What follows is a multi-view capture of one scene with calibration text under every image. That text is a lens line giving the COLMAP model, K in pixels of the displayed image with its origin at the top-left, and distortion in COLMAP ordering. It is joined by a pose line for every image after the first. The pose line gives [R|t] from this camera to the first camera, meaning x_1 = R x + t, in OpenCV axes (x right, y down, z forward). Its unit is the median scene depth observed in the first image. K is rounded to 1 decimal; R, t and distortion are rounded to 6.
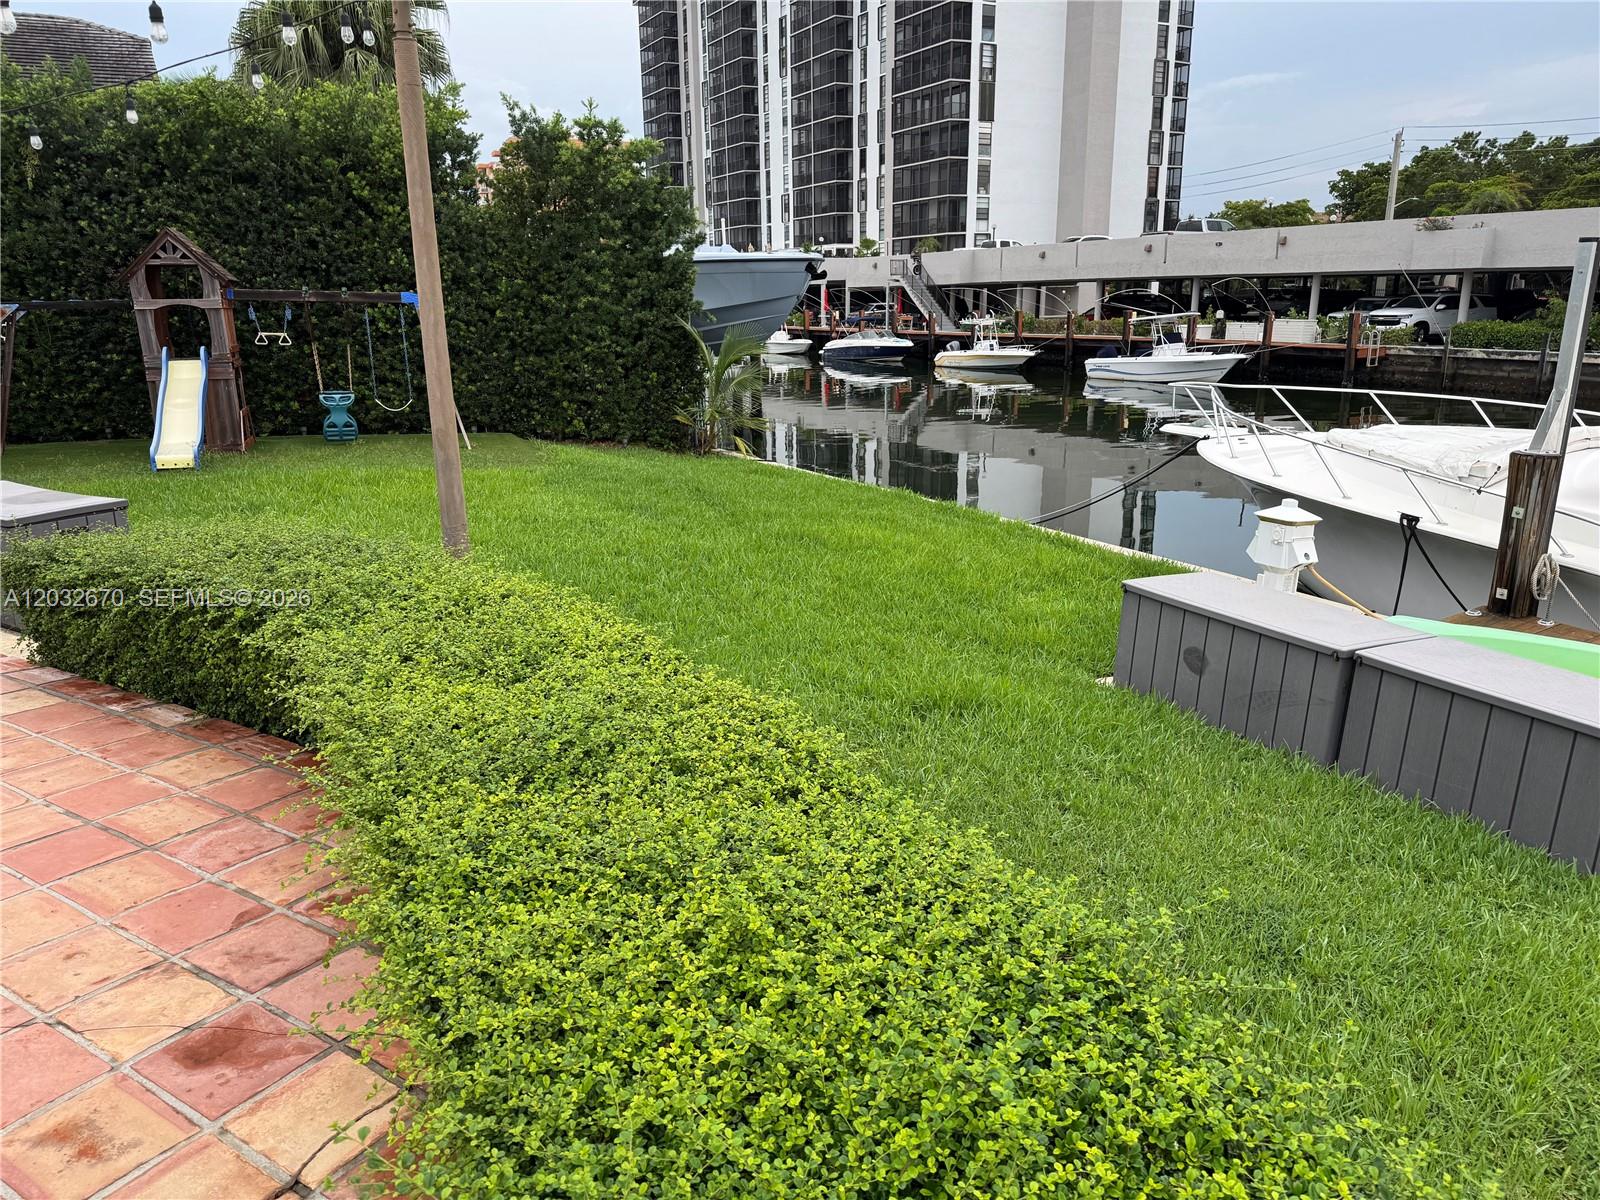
lens RADIAL K [[1151.7, 0, 800.0], [0, 1151.7, 600.0], [0, 0, 1]] dist [-0.000207, -0.024993]
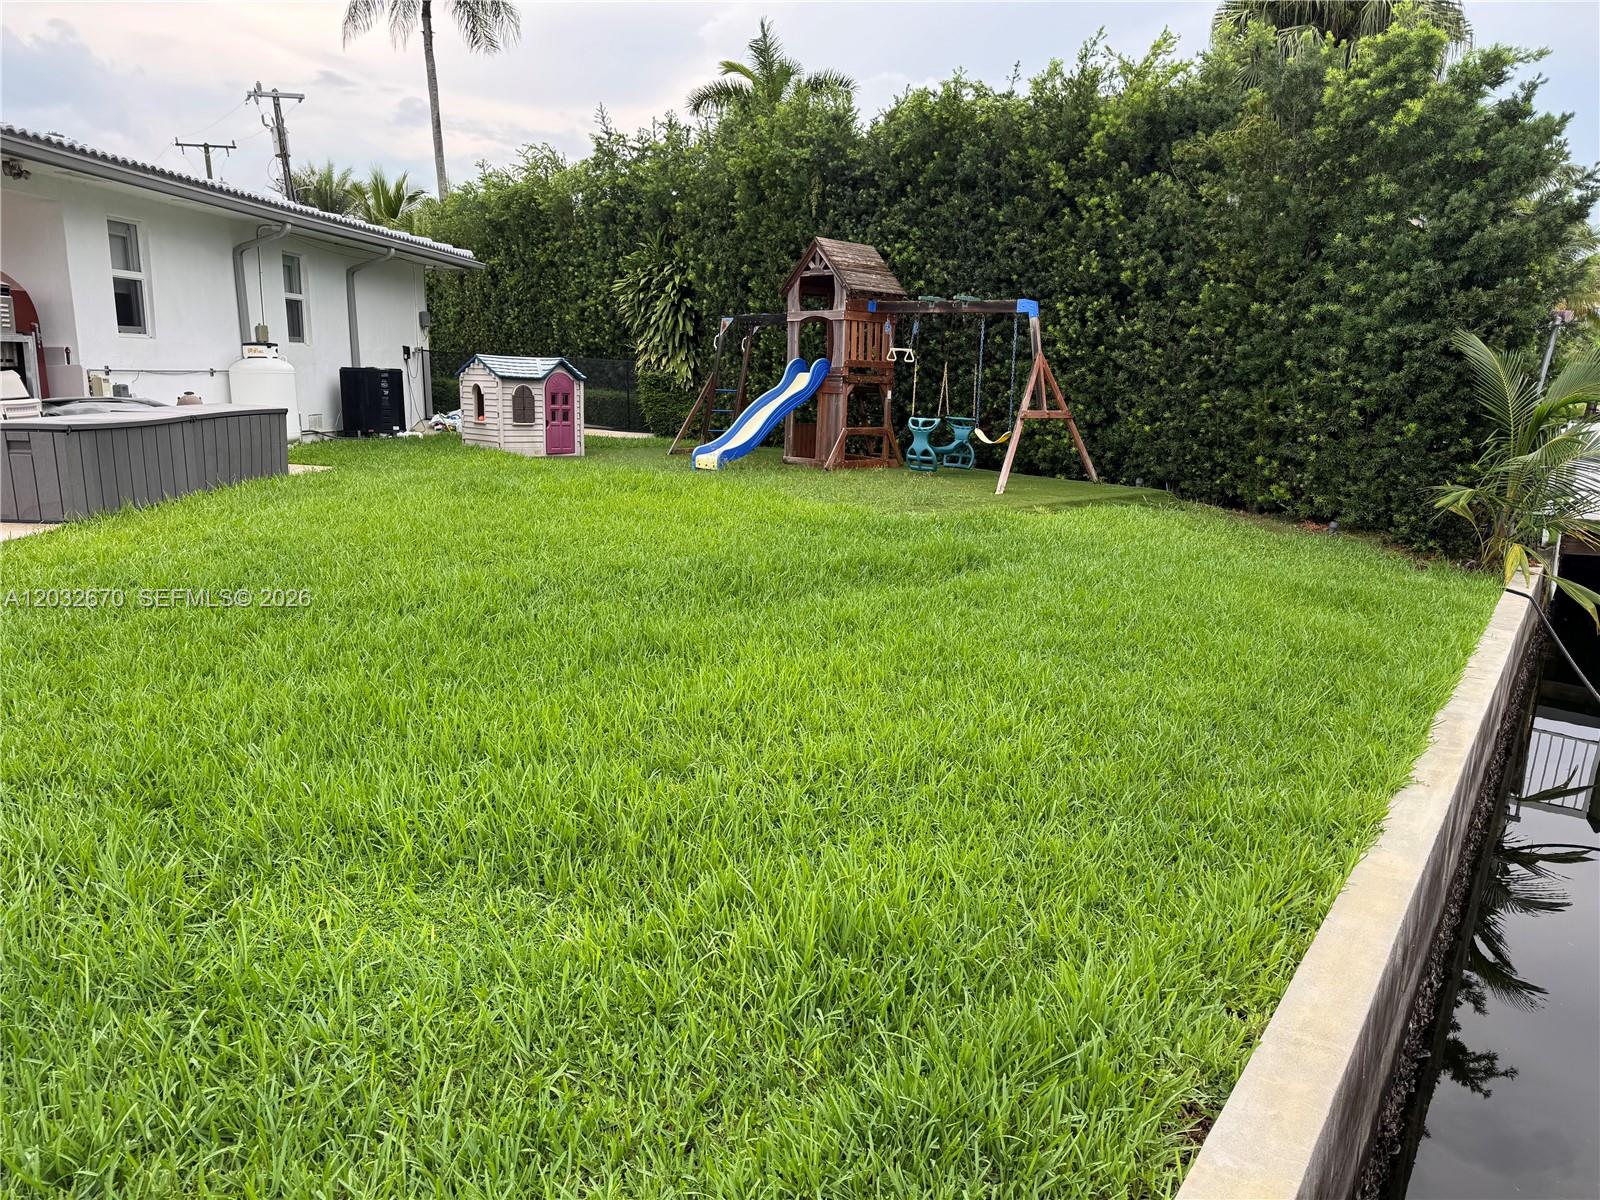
lens RADIAL K [[1151.7, 0, 800.0], [0, 1151.7, 600.0], [0, 0, 1]] dist [-0.000207, -0.024993]
pose [[0.472394, 0.178011, -0.863224, 0.084622], [-0.235609, 0.969255, 0.070941, -0.022739], [0.849313, 0.169871, 0.499811, 0.135971]]
